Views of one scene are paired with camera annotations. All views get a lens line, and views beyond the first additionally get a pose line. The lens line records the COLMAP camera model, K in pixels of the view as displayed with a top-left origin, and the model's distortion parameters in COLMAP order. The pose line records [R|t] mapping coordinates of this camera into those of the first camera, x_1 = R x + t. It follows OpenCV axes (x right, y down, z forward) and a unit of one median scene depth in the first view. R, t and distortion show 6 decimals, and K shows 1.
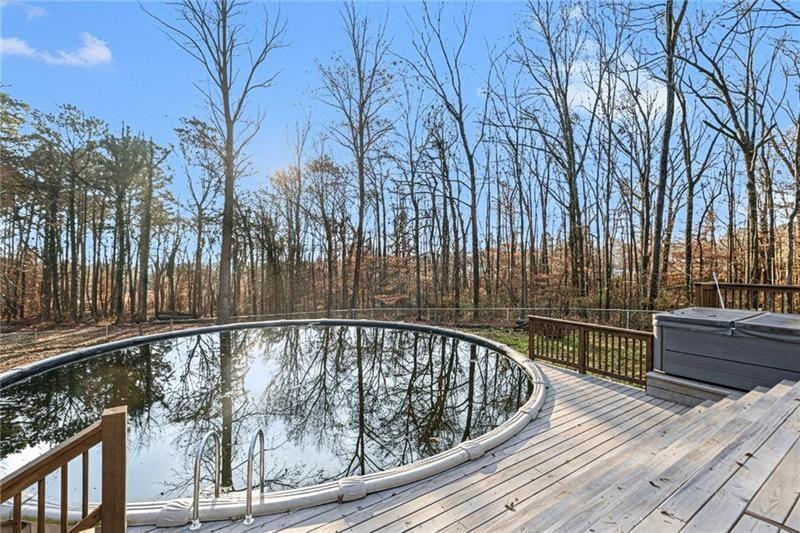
lens RADIAL K [[369.9, 0, 397.8], [0, 369.9, 266.0], [0, 0, 1]] dist [0.002256, 0.000558]
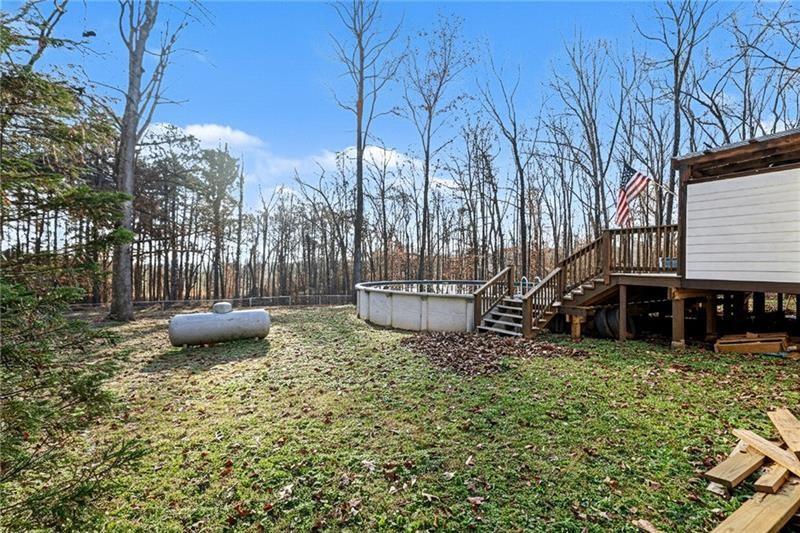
lens RADIAL K [[369.9, 0, 403.5], [0, 369.9, 264.8], [0, 0, 1]] dist [0.002256, 0.000558]
pose [[0.999849, -0.002028, -0.017283, -0.189246], [0.001944, 0.999986, -0.004912, 0.036242], [0.017293, 0.004878, 0.999839, -0.286970]]
